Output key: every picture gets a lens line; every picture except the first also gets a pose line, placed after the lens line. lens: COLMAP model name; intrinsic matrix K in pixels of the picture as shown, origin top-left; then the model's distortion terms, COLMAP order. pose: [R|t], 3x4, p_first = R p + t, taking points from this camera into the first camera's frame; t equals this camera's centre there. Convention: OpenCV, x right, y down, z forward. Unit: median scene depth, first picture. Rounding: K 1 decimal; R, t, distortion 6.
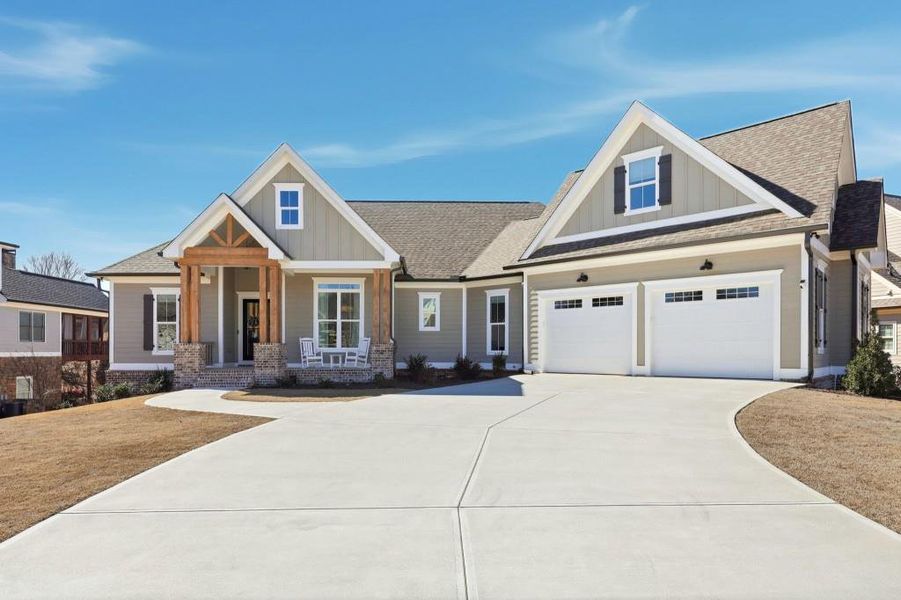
lens RADIAL K [[377.7, 0, 454.6], [0, 377.7, 299.7], [0, 0, 1]] dist [-0.001408, 0.000140]
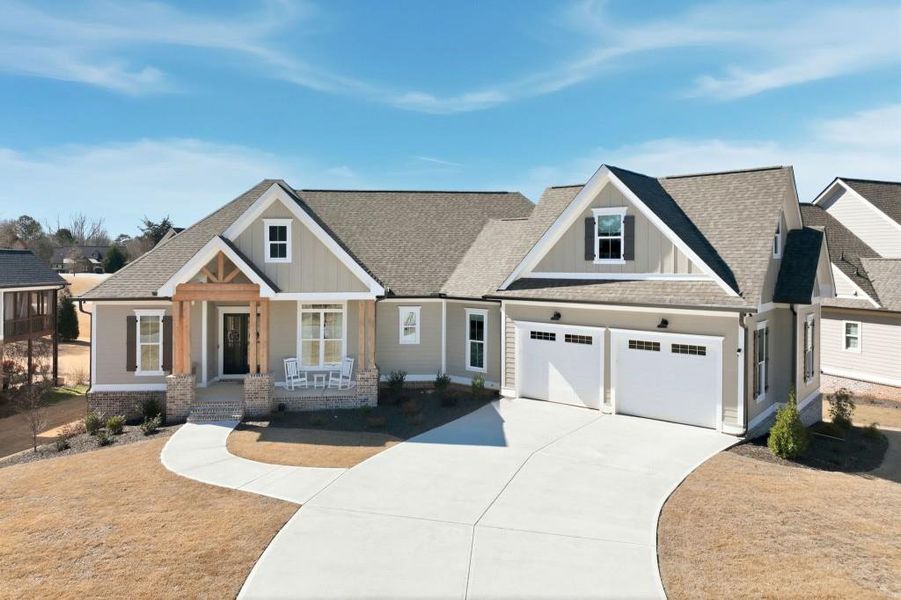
lens RADIAL K [[380.9, 0, 445.7], [0, 380.9, 298.5], [0, 0, 1]] dist [0.001519, -0.000206]
pose [[0.999390, 0.002892, 0.034790, -0.012047], [-0.003030, 0.999988, 0.003906, -0.094173], [-0.034778, -0.004009, 0.999387, -0.065461]]
